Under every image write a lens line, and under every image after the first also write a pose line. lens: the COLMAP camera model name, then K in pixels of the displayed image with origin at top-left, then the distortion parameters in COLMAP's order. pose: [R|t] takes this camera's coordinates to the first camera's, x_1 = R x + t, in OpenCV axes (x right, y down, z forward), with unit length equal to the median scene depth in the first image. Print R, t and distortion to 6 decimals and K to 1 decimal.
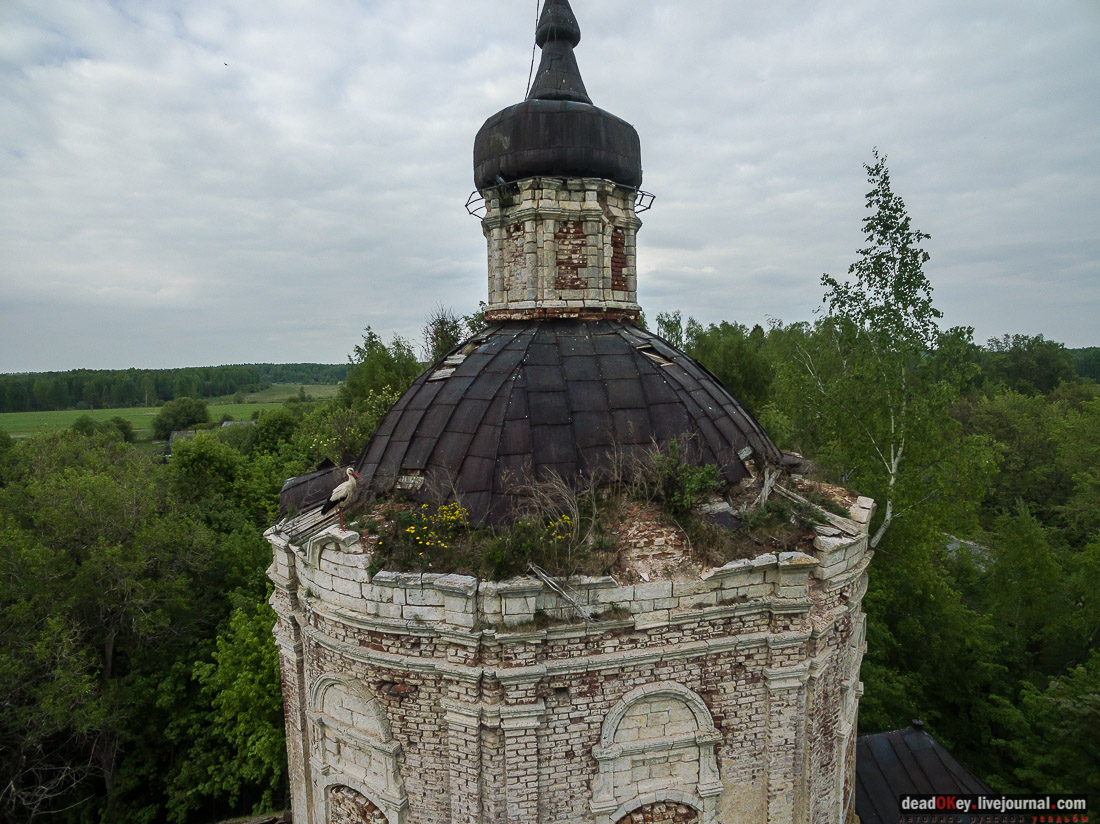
lens RADIAL K [[661.9, 0, 550.0], [0, 661.9, 412.0], [0, 0, 1]] dist [-0.110423, 0.086918]
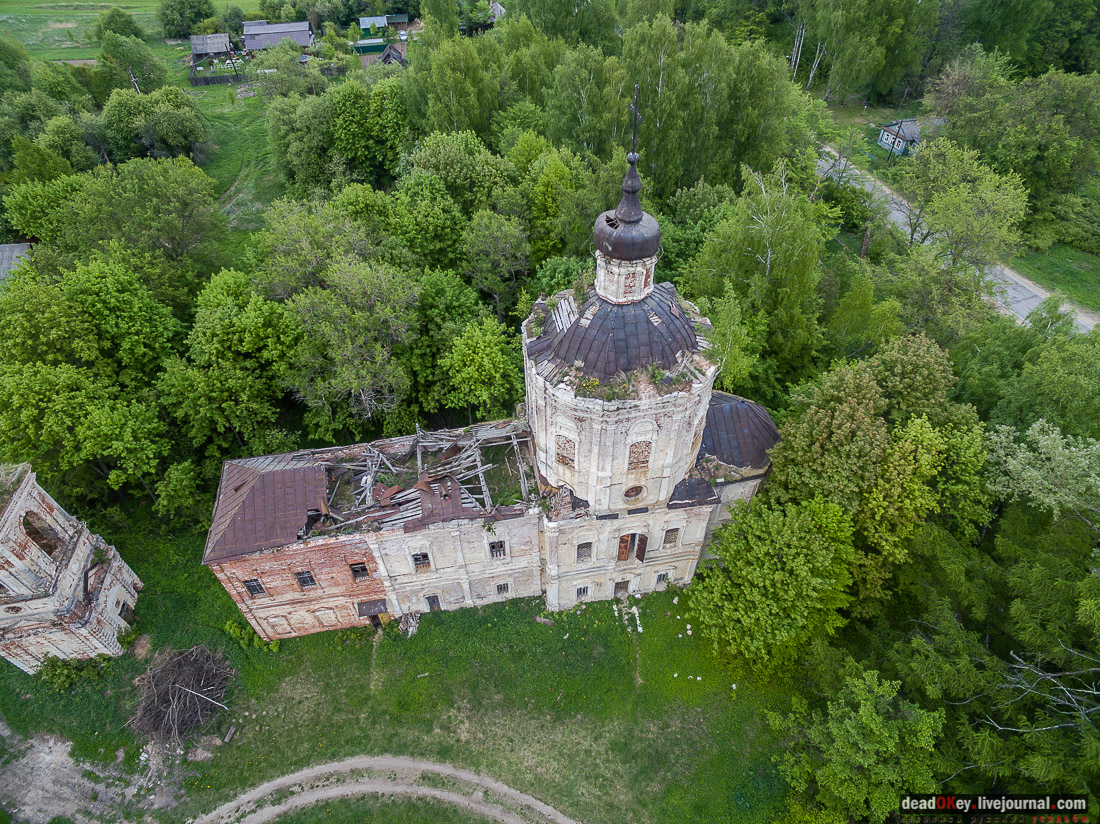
lens RADIAL K [[661.9, 0, 550.0], [0, 661.9, 412.0], [0, 0, 1]] dist [-0.110423, 0.086918]
pose [[0.999701, 0.022231, -0.010217, -0.364659], [-0.011699, 0.801111, 0.598402, -1.985224], [0.021488, -0.598103, 0.801131, -2.182183]]
